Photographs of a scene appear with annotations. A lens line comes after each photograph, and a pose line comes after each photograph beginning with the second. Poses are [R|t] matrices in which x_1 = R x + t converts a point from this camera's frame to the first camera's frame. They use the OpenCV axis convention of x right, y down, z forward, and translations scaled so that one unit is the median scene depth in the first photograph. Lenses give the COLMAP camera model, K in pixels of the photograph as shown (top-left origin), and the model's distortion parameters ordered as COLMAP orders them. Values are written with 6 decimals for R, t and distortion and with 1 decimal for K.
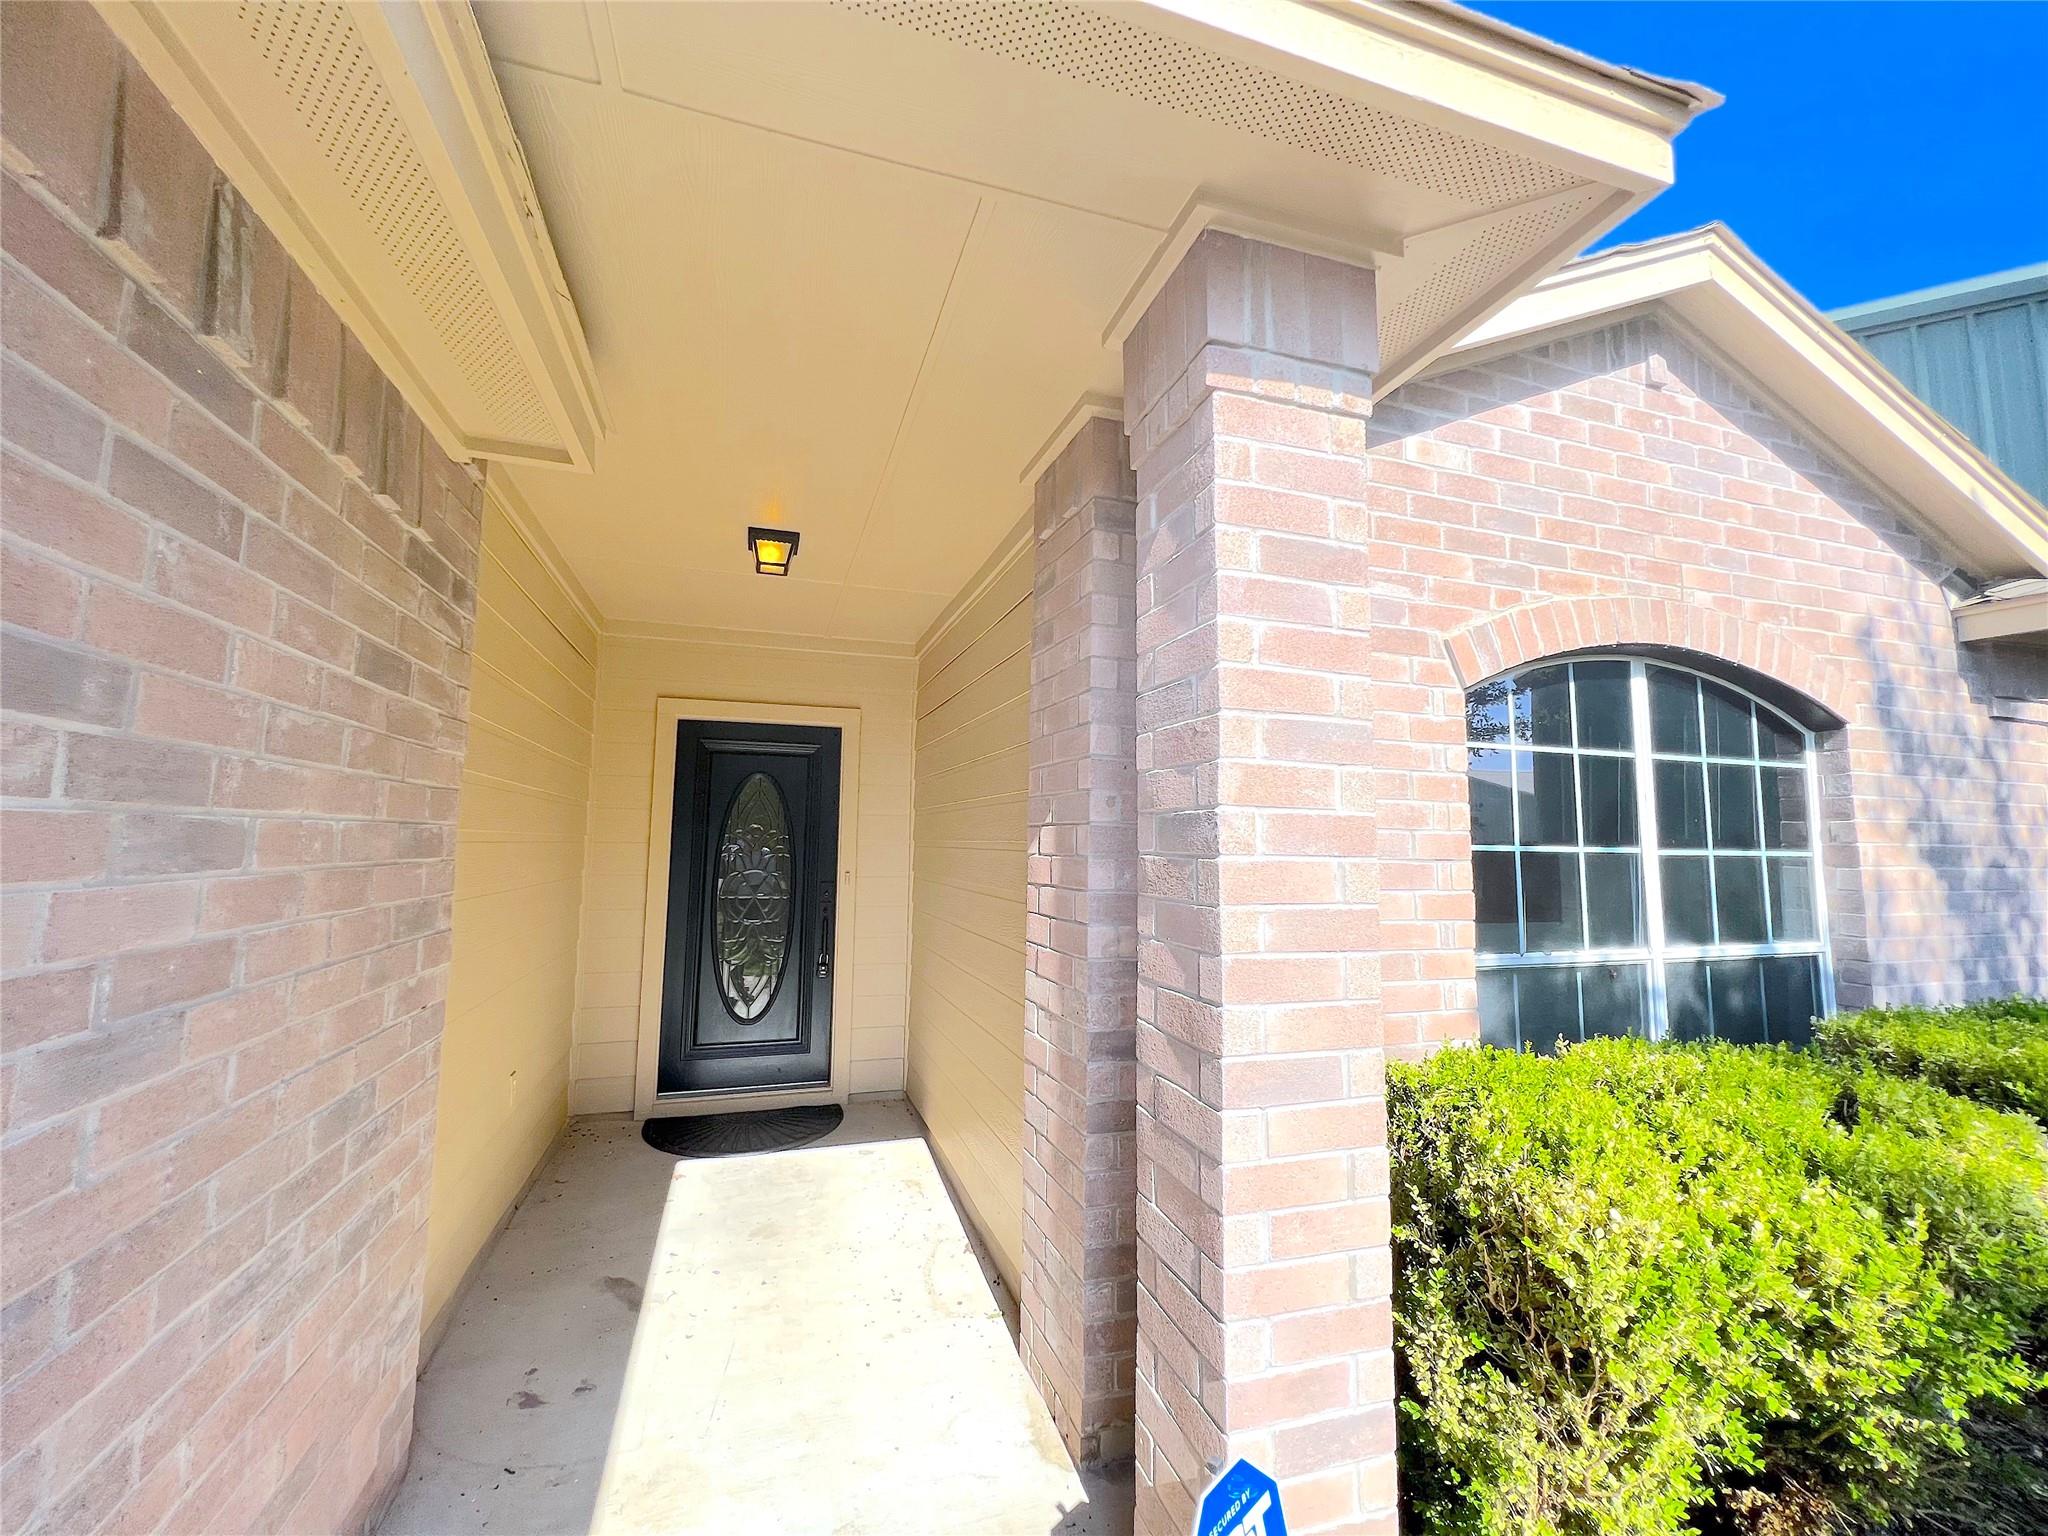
lens RADIAL K [[819.4, 0, 1014.4], [0, 819.4, 755.8], [0, 0, 1]] dist [-0.002628, 0.000225]
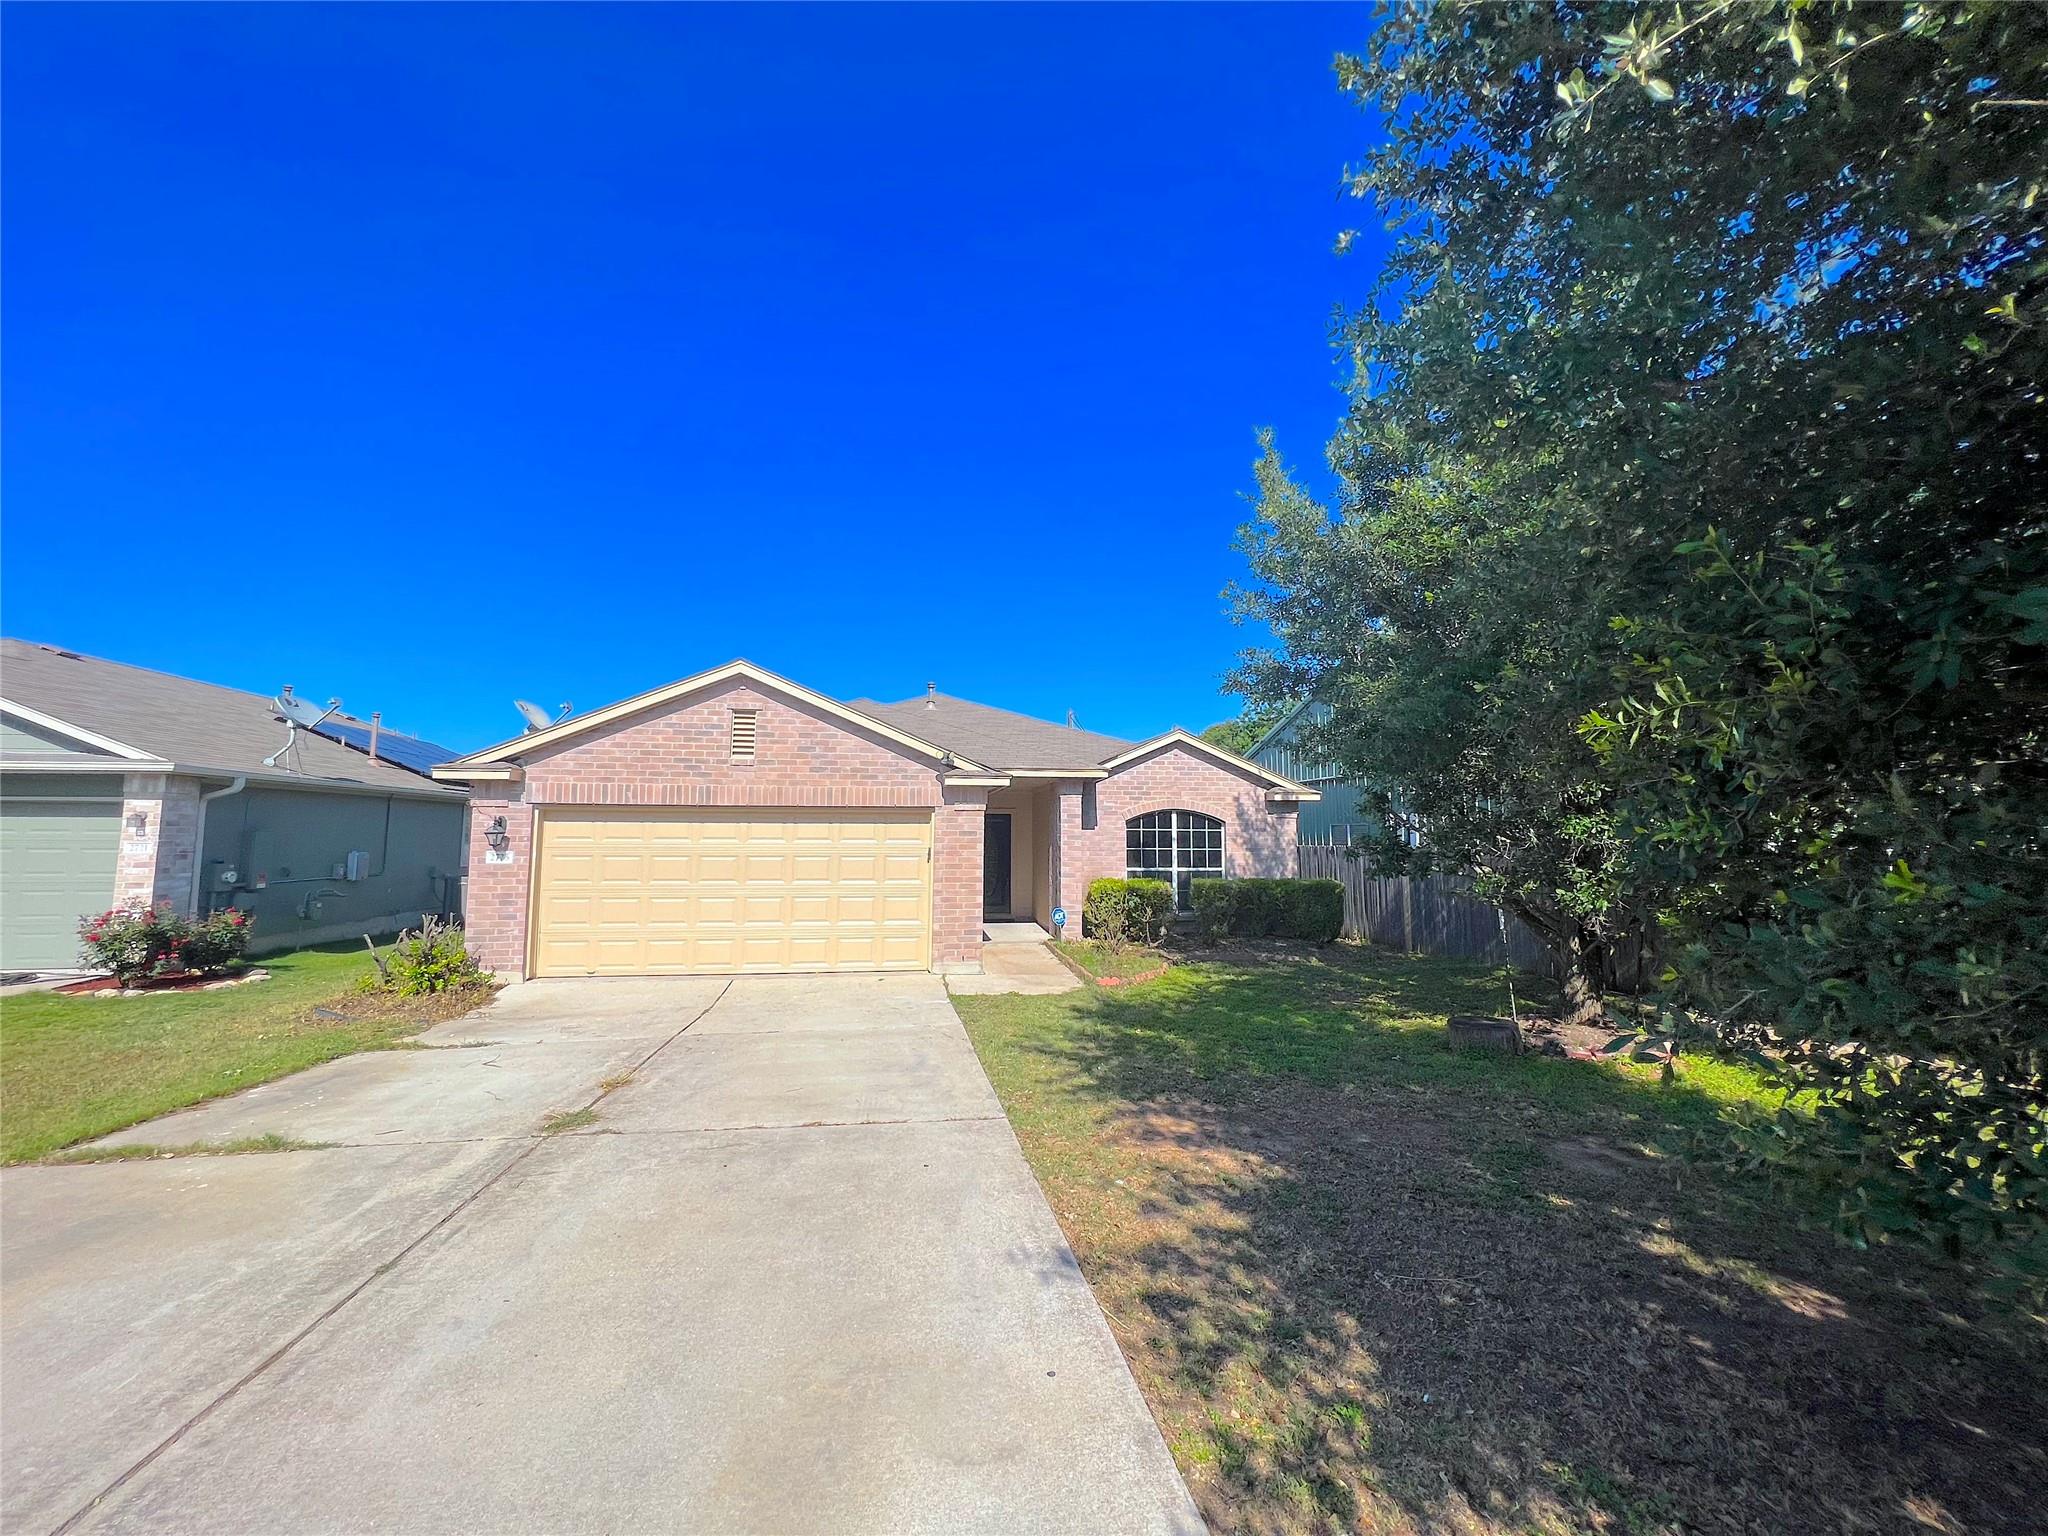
lens RADIAL K [[819.4, 0, 1014.4], [0, 819.4, 755.8], [0, 0, 1]] dist [-0.002628, 0.000225]
pose [[0.987301, -0.025485, -0.156804, 0.610049], [0.026511, 0.999639, 0.004455, -0.508565], [0.156634, -0.008555, 0.987620, -4.147661]]
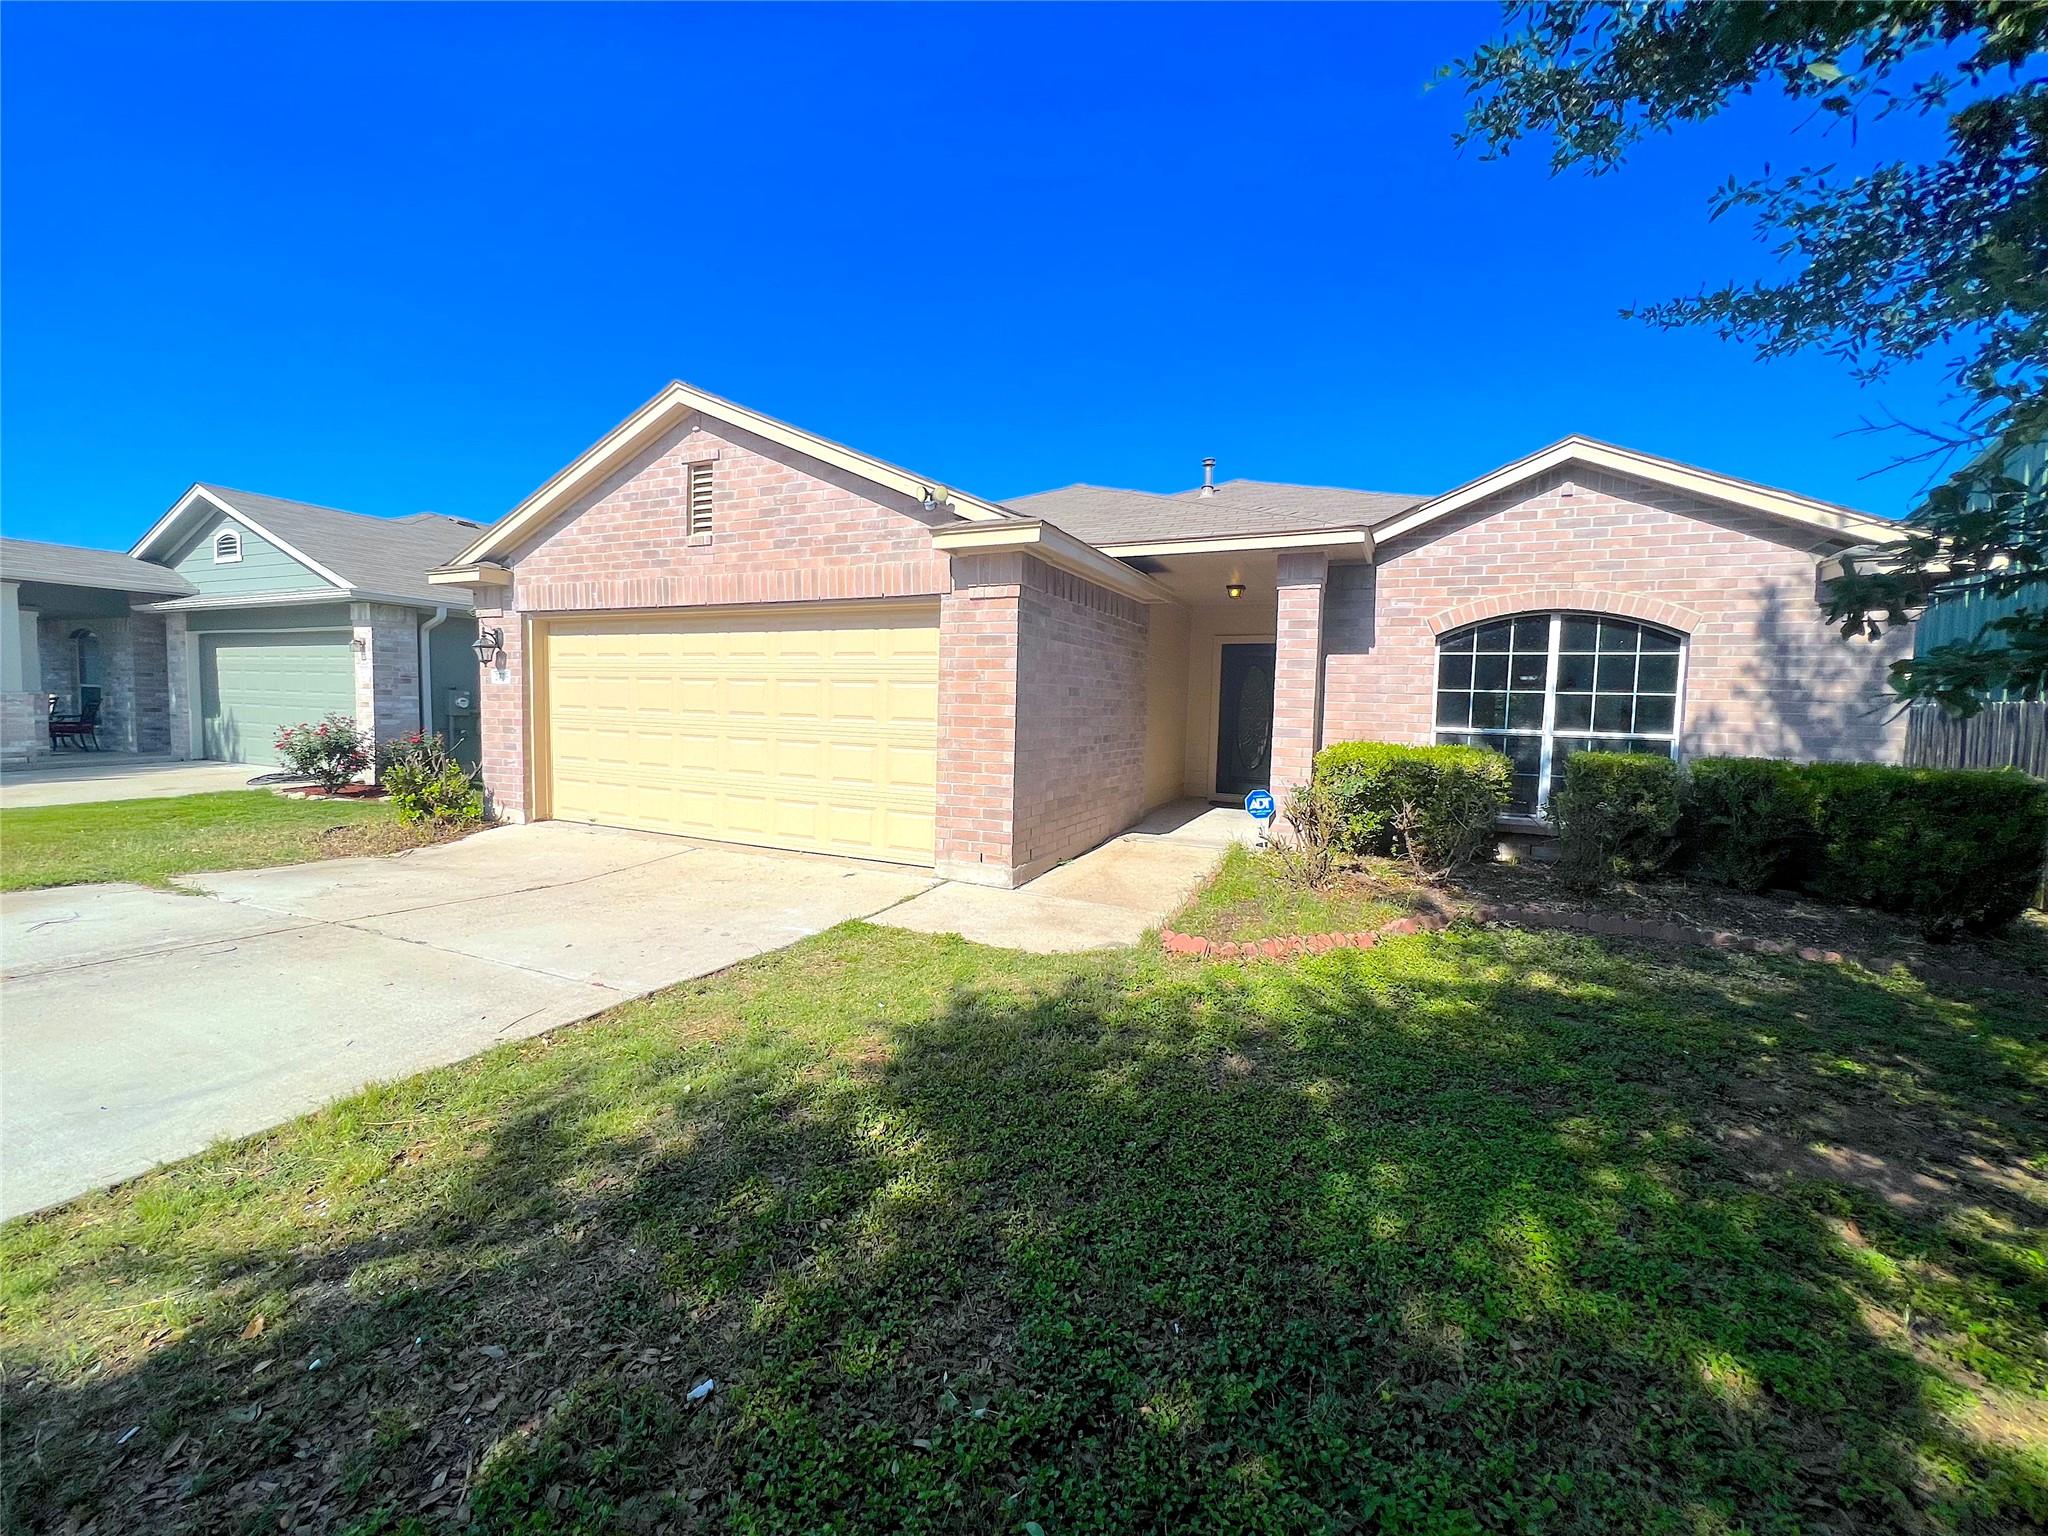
lens RADIAL K [[819.4, 0, 1014.4], [0, 819.4, 755.8], [0, 0, 1]] dist [-0.002628, 0.000225]
pose [[0.731184, 0.047299, -0.680539, 1.291441], [0.057718, 0.989727, 0.130801, -0.111873], [0.679735, -0.134919, 0.720942, -1.938619]]
